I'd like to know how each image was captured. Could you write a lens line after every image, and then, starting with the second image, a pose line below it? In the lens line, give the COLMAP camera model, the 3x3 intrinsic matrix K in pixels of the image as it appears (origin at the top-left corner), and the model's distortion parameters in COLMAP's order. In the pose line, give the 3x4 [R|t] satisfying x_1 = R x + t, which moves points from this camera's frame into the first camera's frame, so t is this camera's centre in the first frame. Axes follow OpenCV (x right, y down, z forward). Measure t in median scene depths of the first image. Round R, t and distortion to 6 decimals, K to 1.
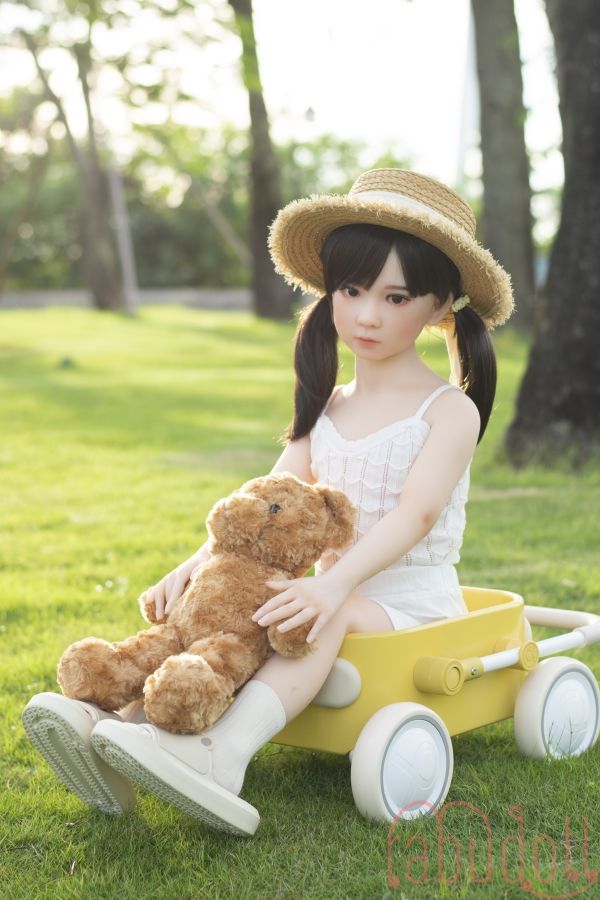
lens RADIAL K [[1921.9, 0, 300.1], [0, 1921.9, 502.6], [0, 0, 1]] dist [-0.147783, -0.200811]
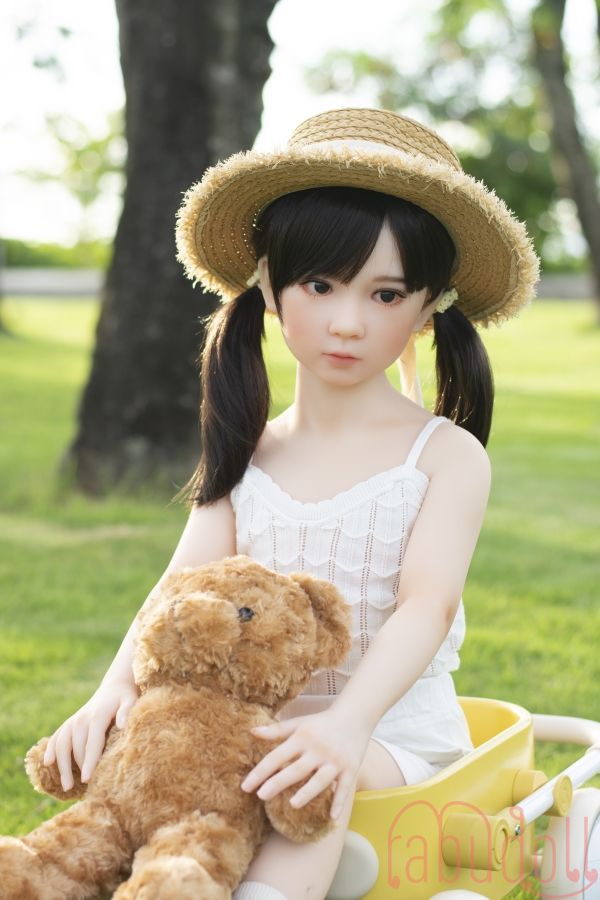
lens RADIAL K [[2049.9, 0, 300.0], [0, 2049.9, 450.0], [0, 0, 1]] dist [-0.109992, 0.037480]
pose [[0.967222, -0.036401, 0.251311, -0.170982], [0.044144, 0.998706, -0.025242, -0.034839], [-0.250067, 0.035508, 0.967577, 0.307813]]
